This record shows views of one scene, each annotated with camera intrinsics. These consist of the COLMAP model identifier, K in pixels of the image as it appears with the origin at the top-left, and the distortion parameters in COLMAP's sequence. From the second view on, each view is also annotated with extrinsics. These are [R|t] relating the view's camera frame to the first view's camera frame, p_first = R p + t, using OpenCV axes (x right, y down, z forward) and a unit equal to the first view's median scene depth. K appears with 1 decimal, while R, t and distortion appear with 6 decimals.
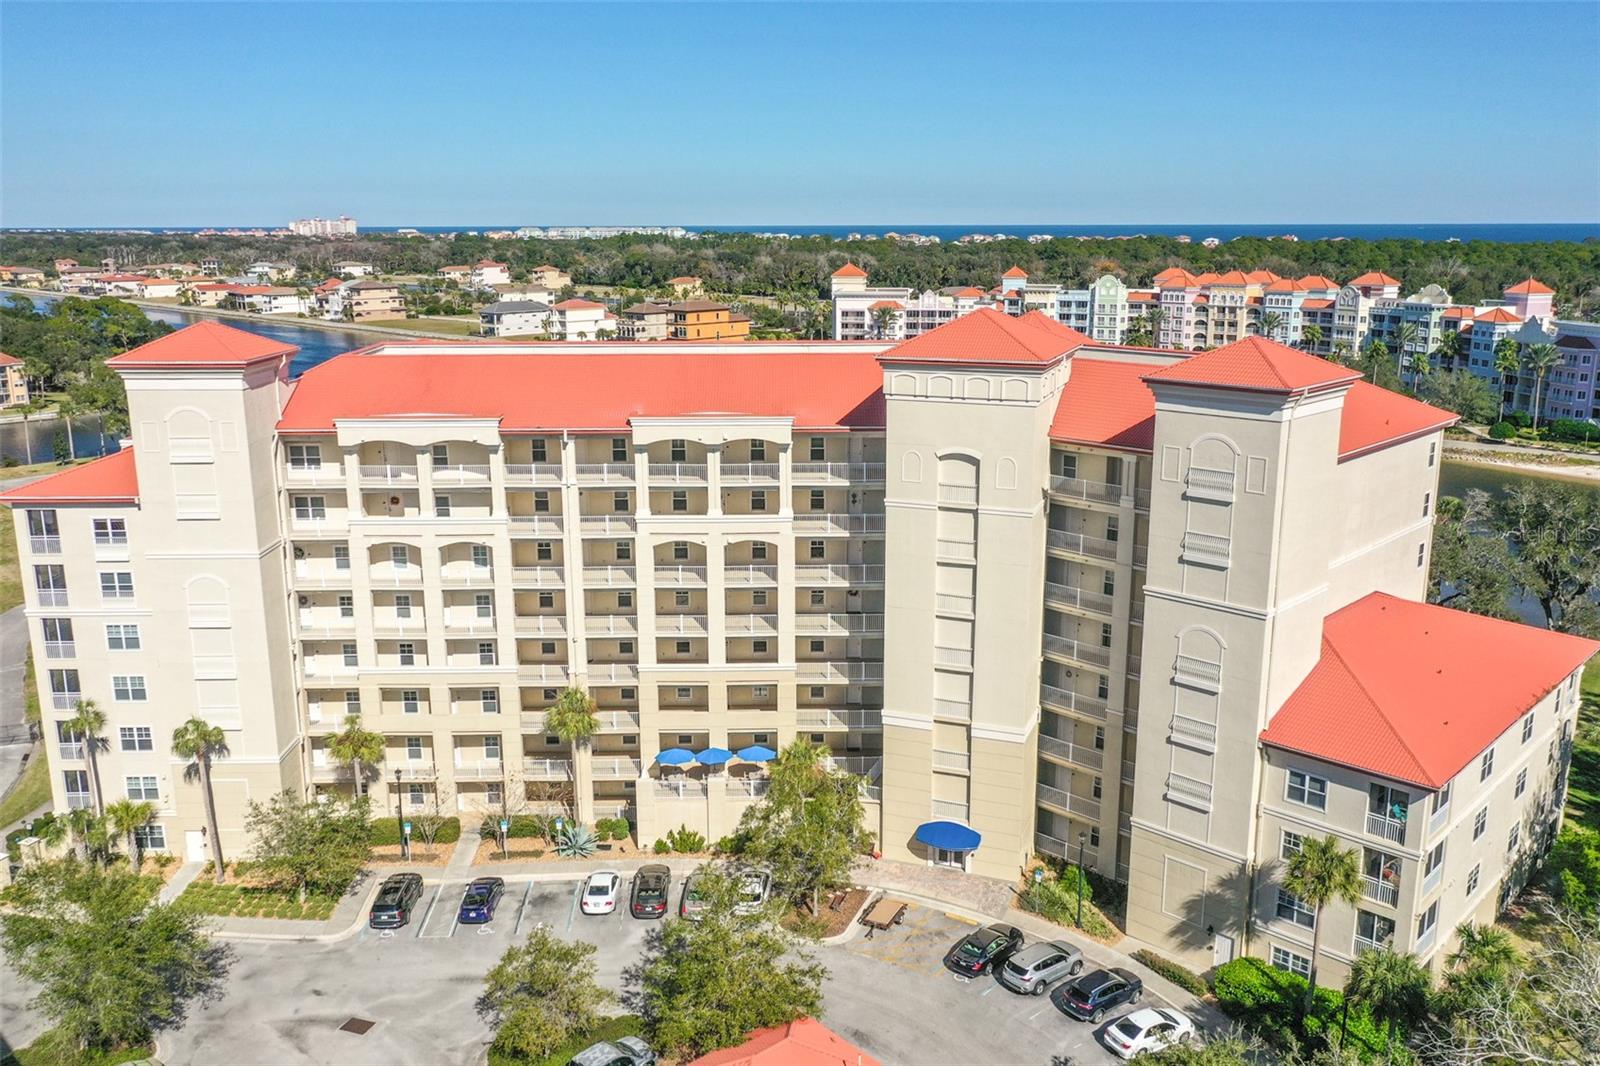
lens RADIAL K [[1278.8, 0, 808.8], [0, 1278.8, 529.6], [0, 0, 1]] dist [0.002476, 0.006650]
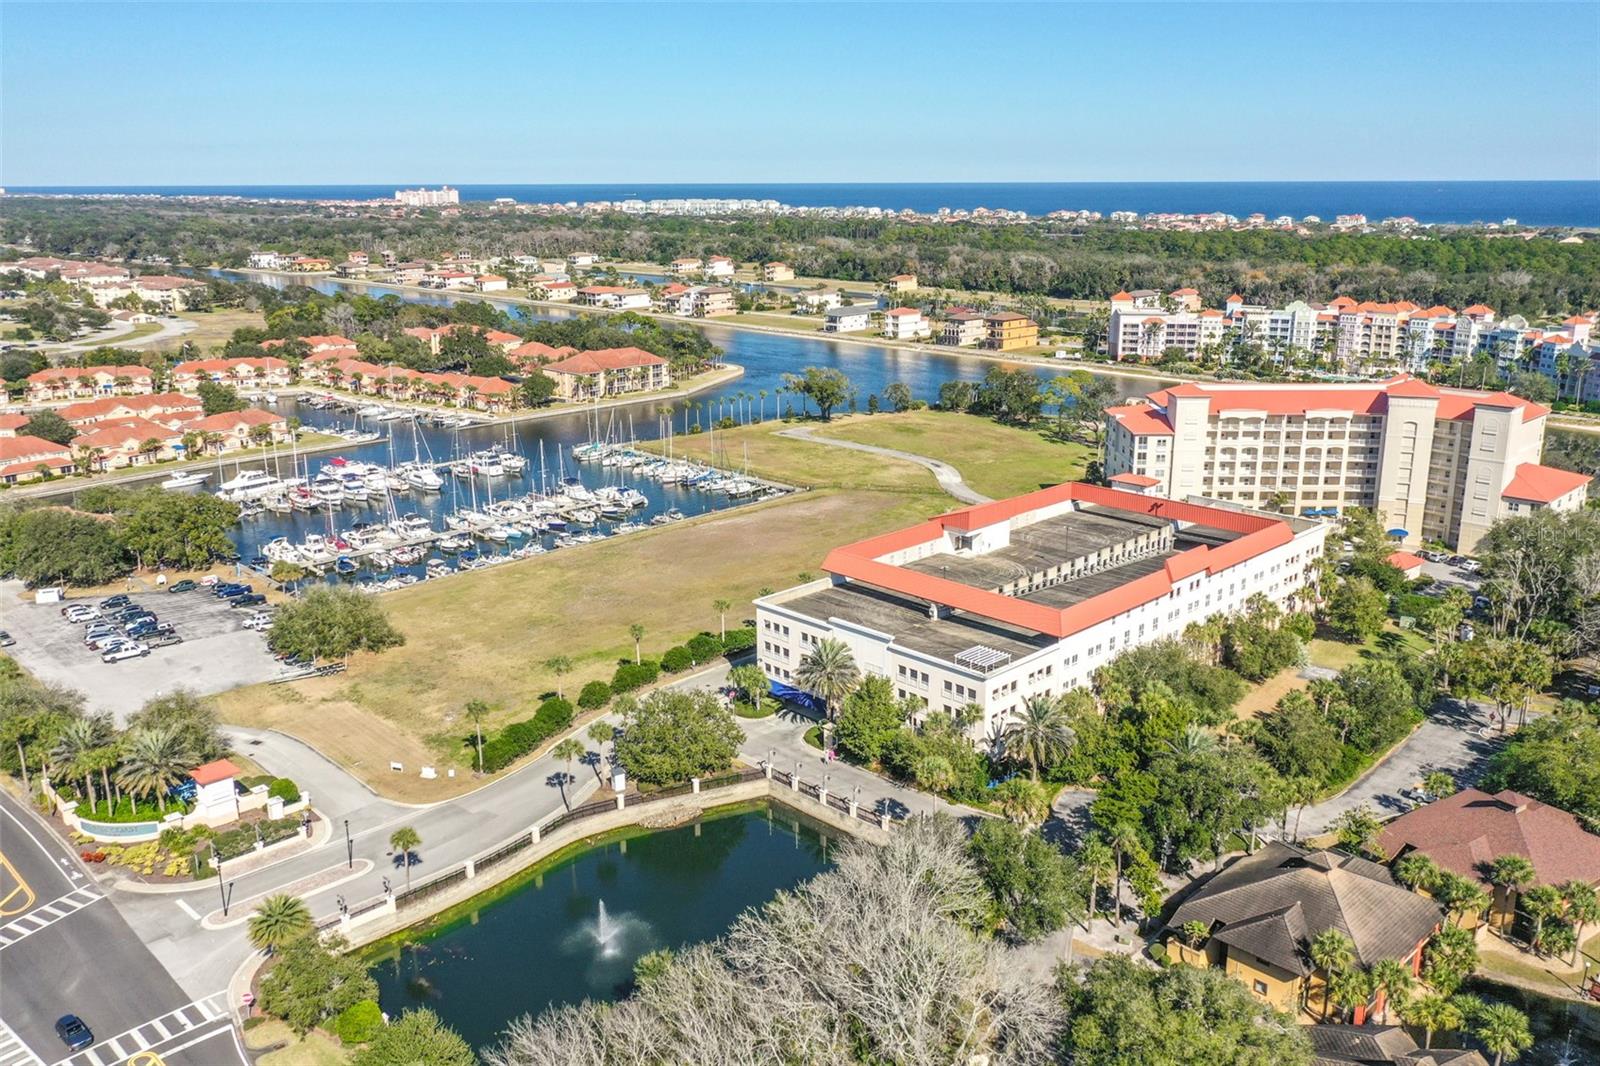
lens RADIAL K [[1278.8, 0, 808.8], [0, 1278.8, 529.6], [0, 0, 1]] dist [0.002476, 0.006650]
pose [[0.999650, 0.005893, -0.025780, -0.428325], [-0.005050, 0.999454, 0.032643, 0.039074], [0.025959, -0.032502, 0.999135, -0.766685]]
